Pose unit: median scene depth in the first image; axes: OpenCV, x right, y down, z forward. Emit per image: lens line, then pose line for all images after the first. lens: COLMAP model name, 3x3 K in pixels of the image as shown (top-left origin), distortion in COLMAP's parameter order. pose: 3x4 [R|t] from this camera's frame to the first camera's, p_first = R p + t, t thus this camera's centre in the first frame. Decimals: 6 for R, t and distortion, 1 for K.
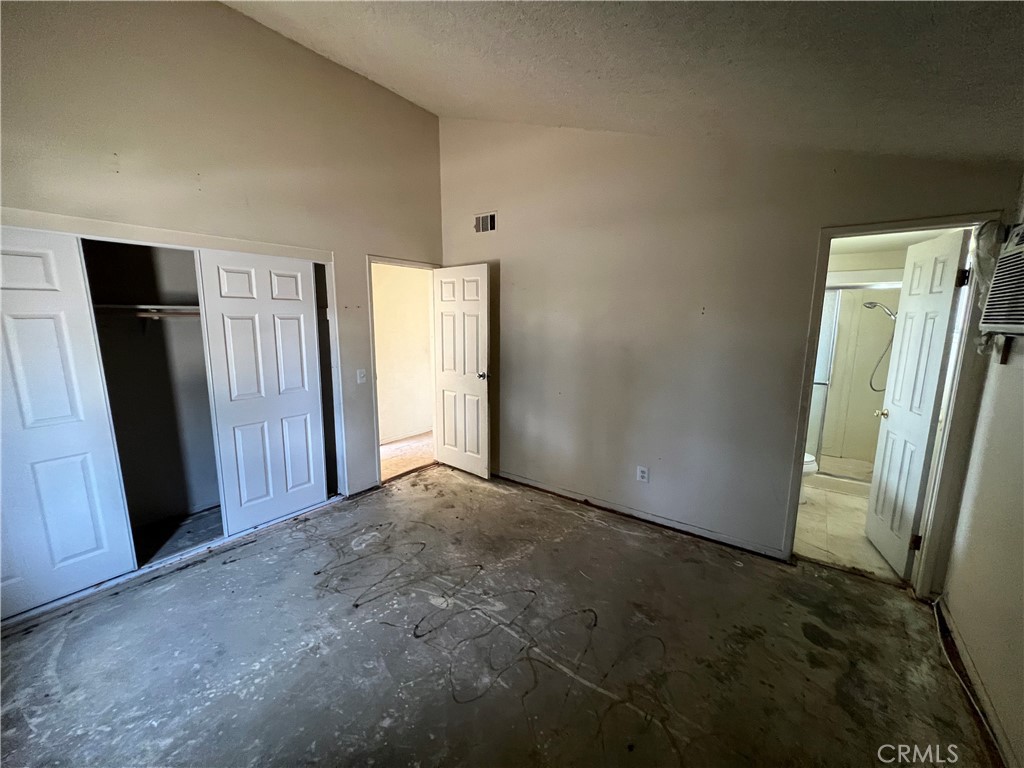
lens RADIAL K [[410.8, 0, 510.2], [0, 410.8, 384.1], [0, 0, 1]] dist [-0.002834, 0.000888]
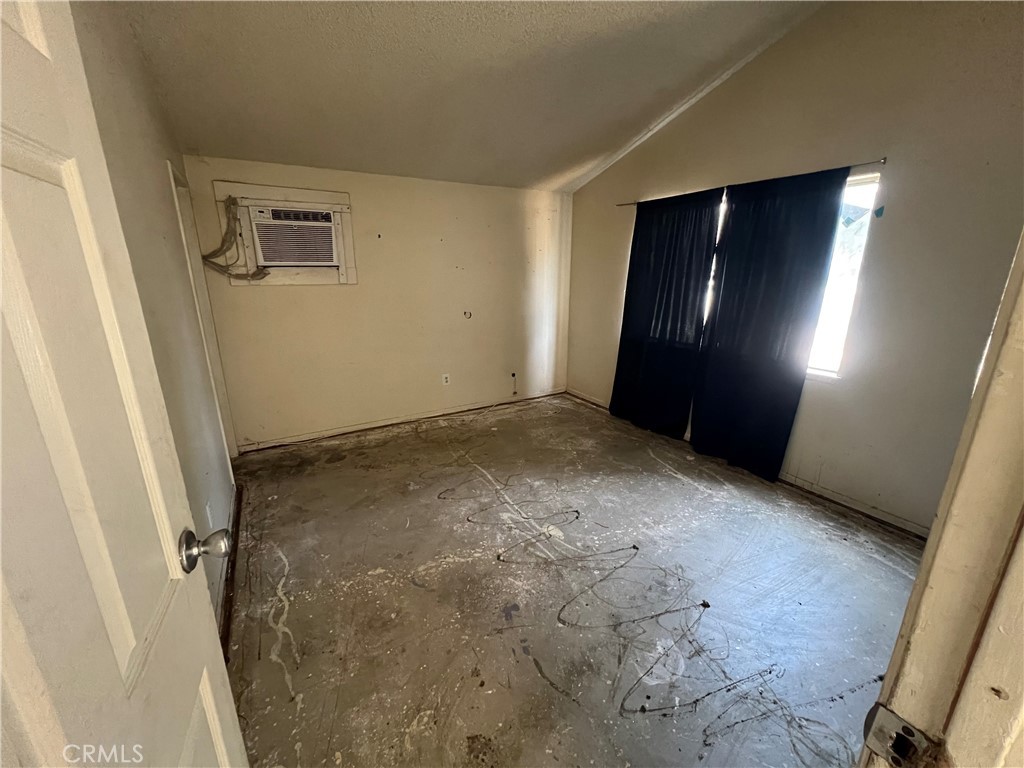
lens RADIAL K [[414.3, 0, 512.0], [0, 414.3, 384.0], [0, 0, 1]] dist [-0.001479, -0.000079]
pose [[-0.920386, -0.105890, 0.376399, -0.438298], [0.061782, 0.911157, 0.407402, -0.258233], [-0.386098, 0.398222, -0.832074, 1.804216]]
